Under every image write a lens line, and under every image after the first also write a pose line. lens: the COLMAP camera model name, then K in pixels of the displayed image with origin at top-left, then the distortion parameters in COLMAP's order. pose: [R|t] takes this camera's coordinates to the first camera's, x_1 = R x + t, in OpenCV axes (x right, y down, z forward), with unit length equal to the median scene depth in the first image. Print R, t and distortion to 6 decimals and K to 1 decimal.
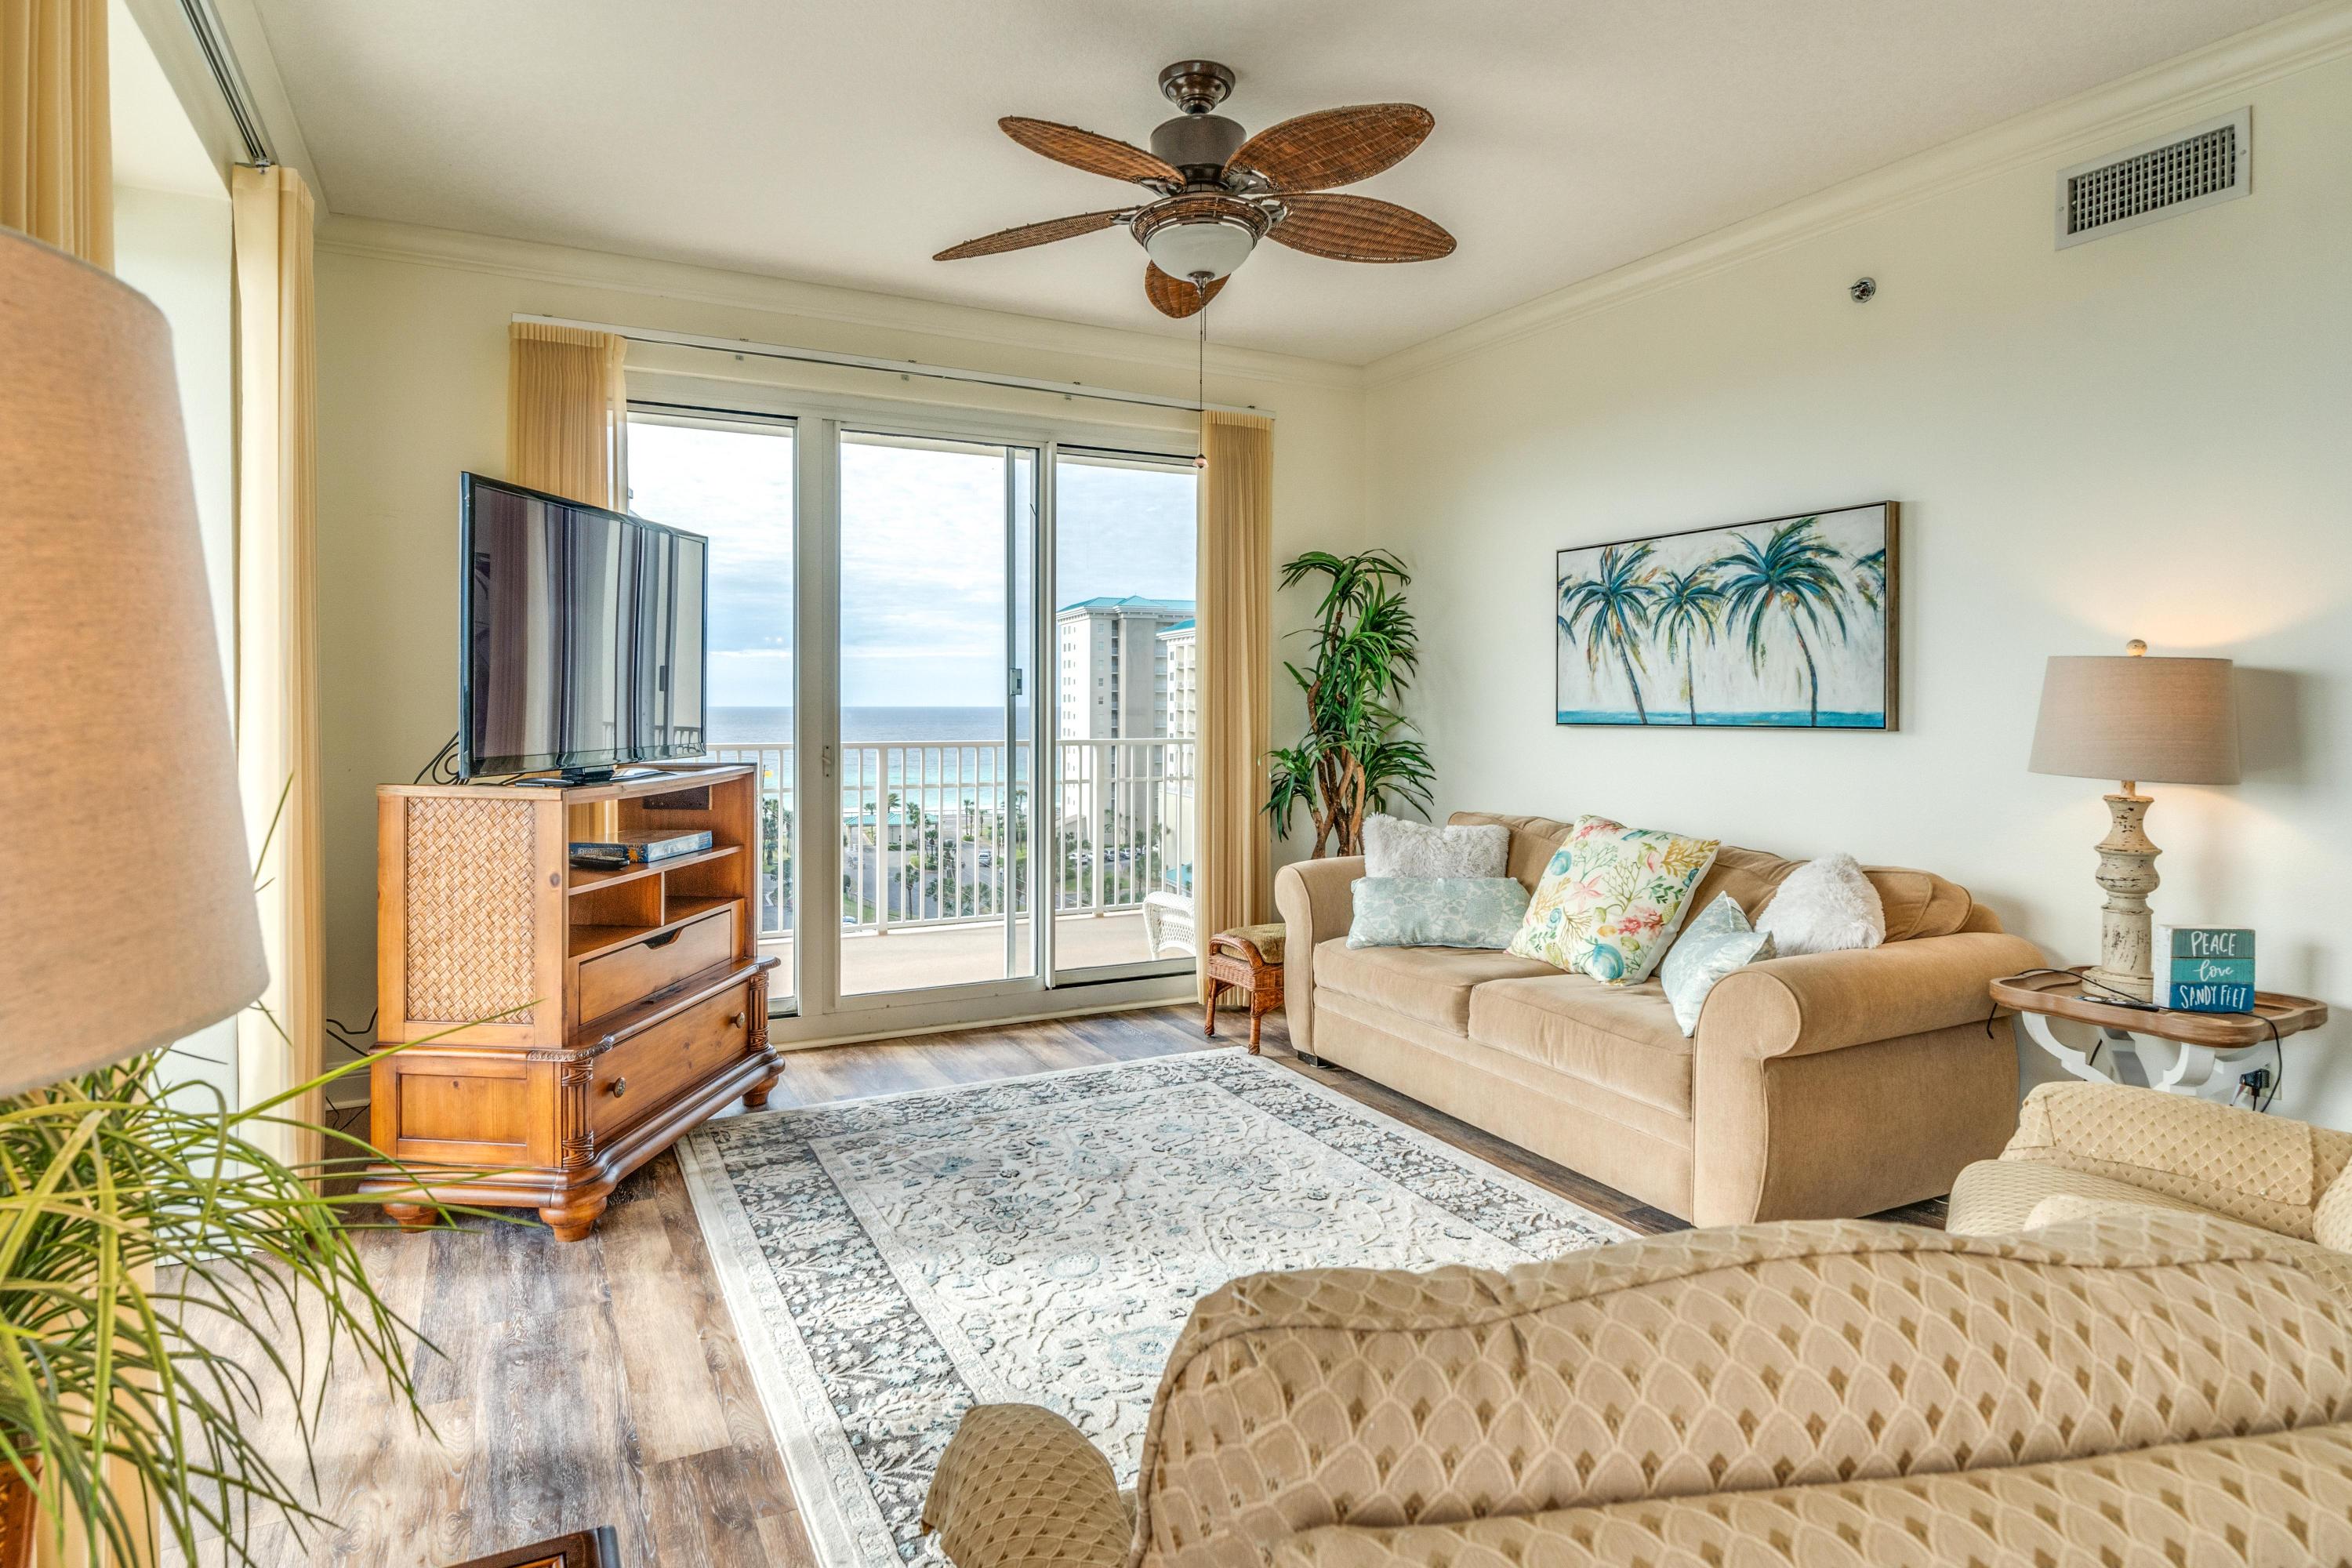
lens RADIAL K [[1282.7, 0, 1158.4], [0, 1282.7, 732.5], [0, 0, 1]] dist [-0.005498, 0.001449]
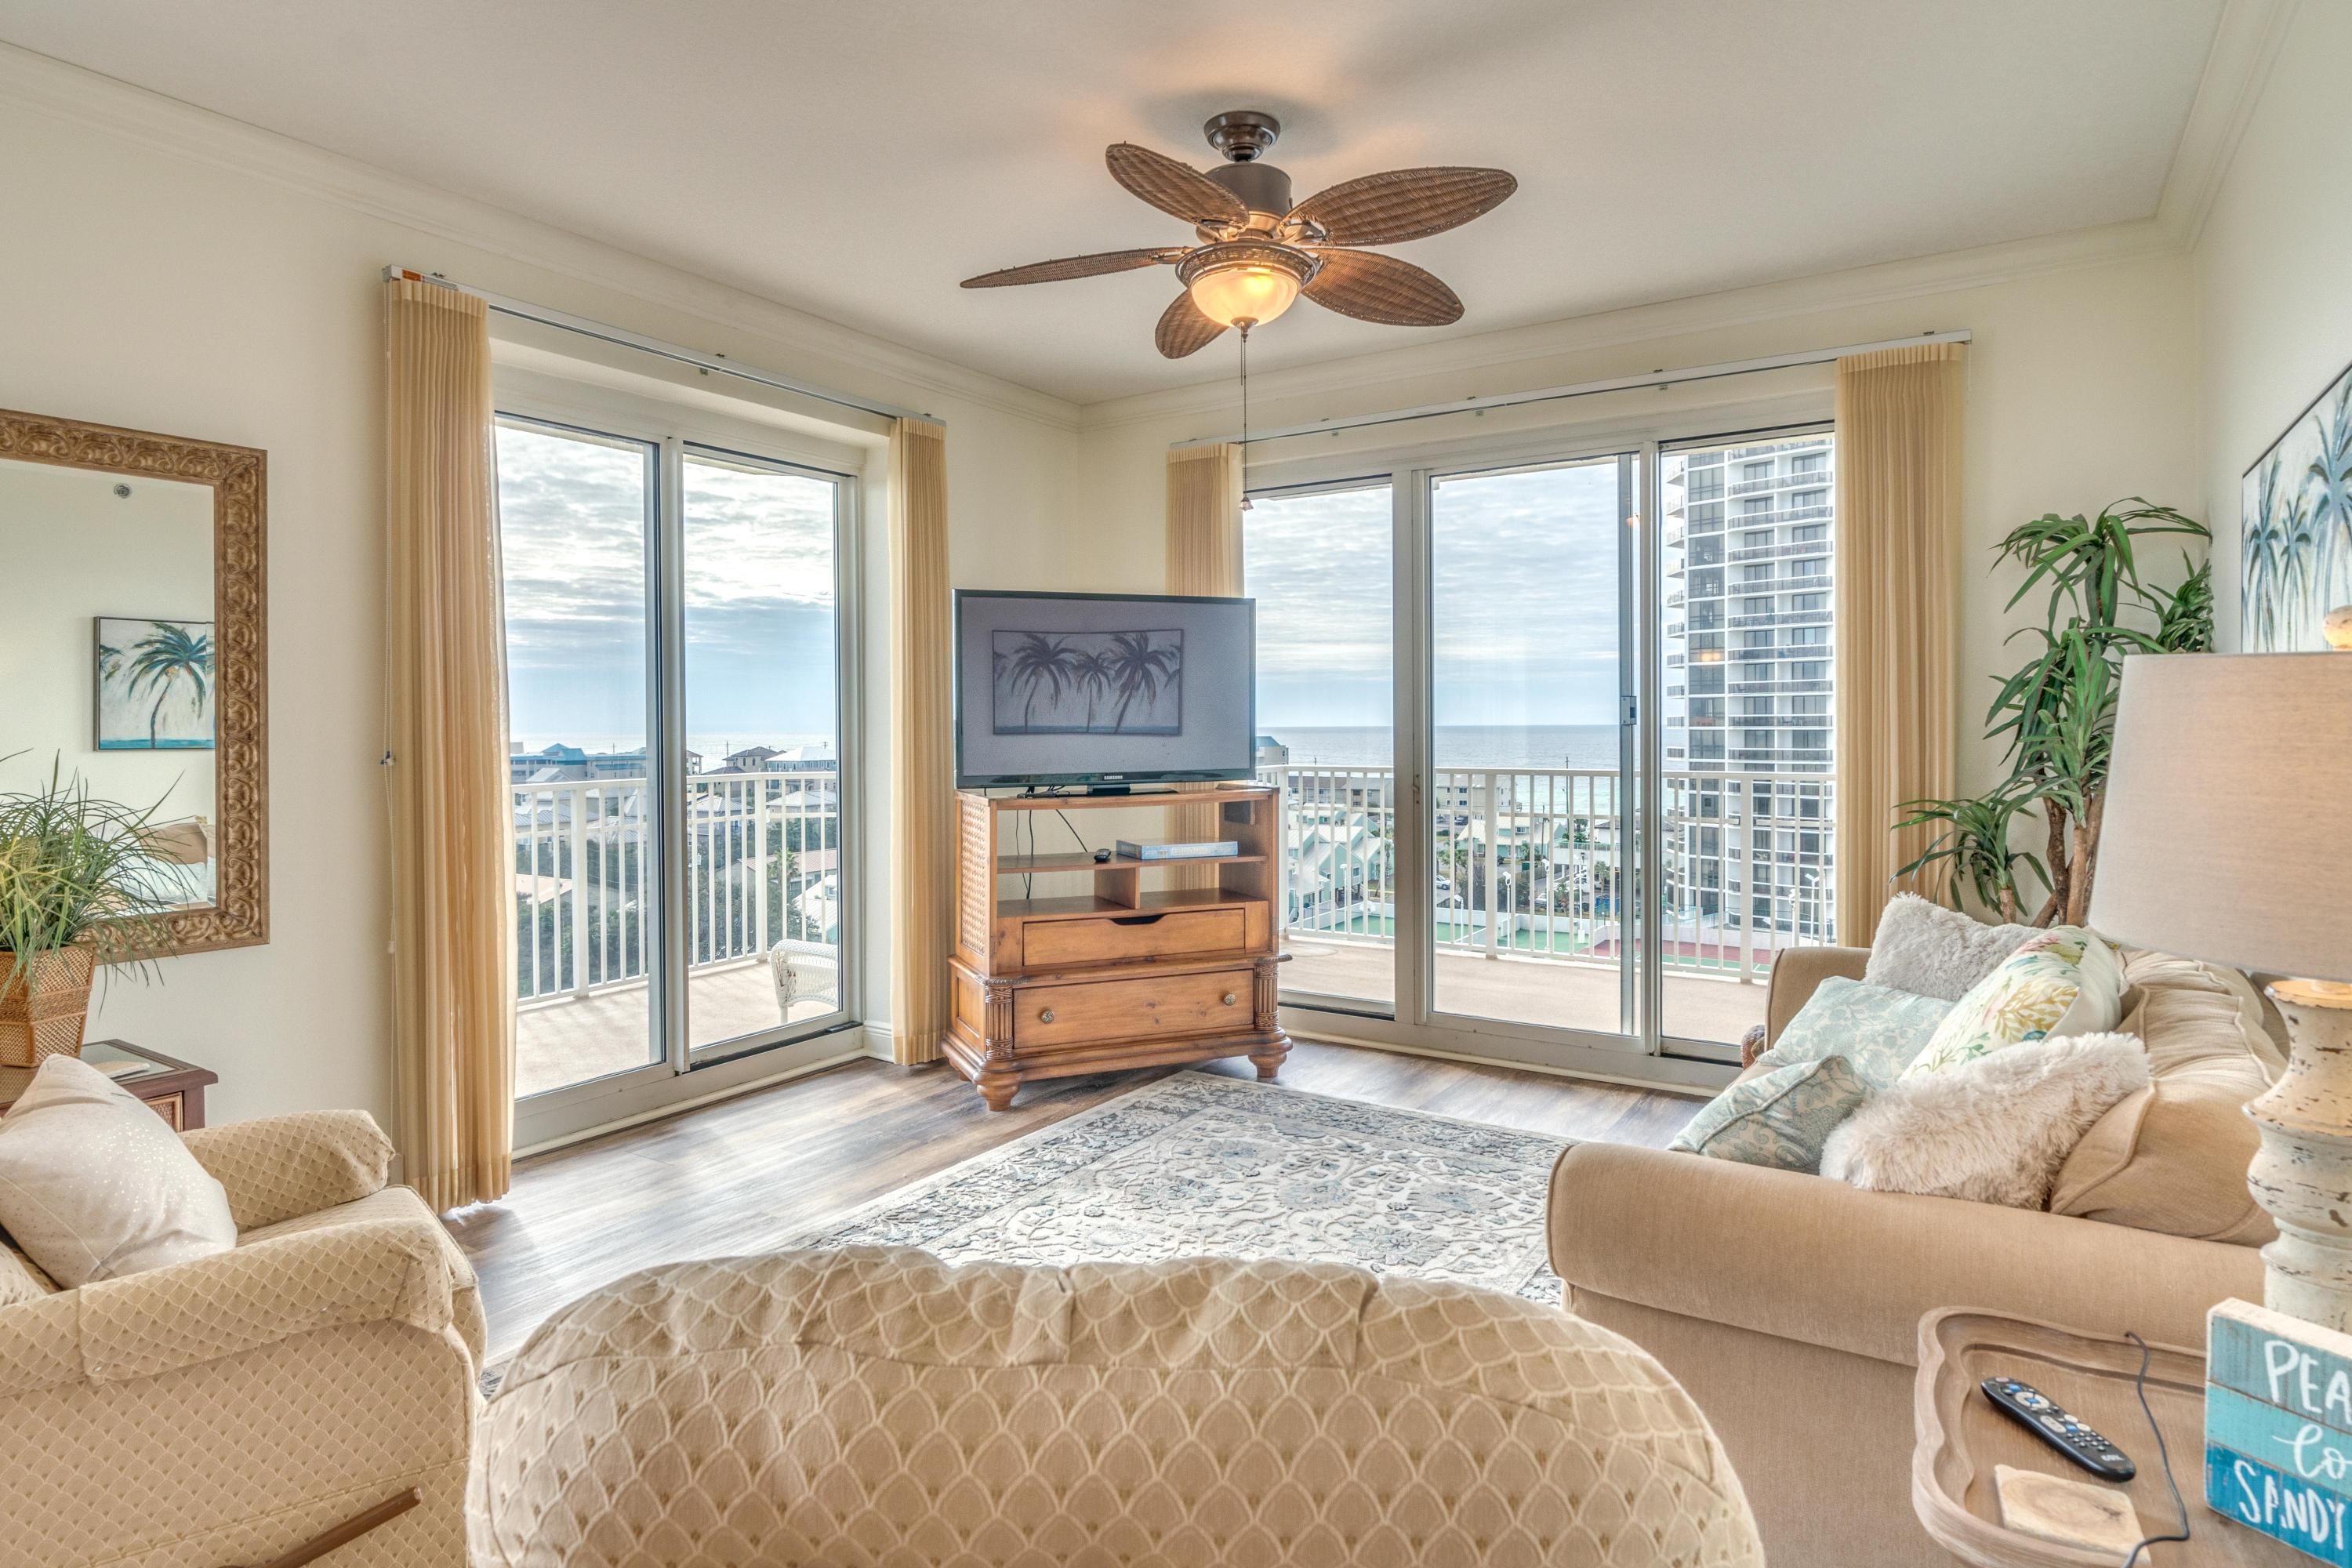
lens RADIAL K [[1282.7, 0, 1141.4], [0, 1282.7, 739.6], [0, 0, 1]] dist [-0.005498, 0.001449]
pose [[0.487680, 0.009421, -0.872971, 0.765399], [-0.013977, 0.999898, 0.002982, -0.023077], [0.872910, 0.010747, 0.487762, 0.380732]]
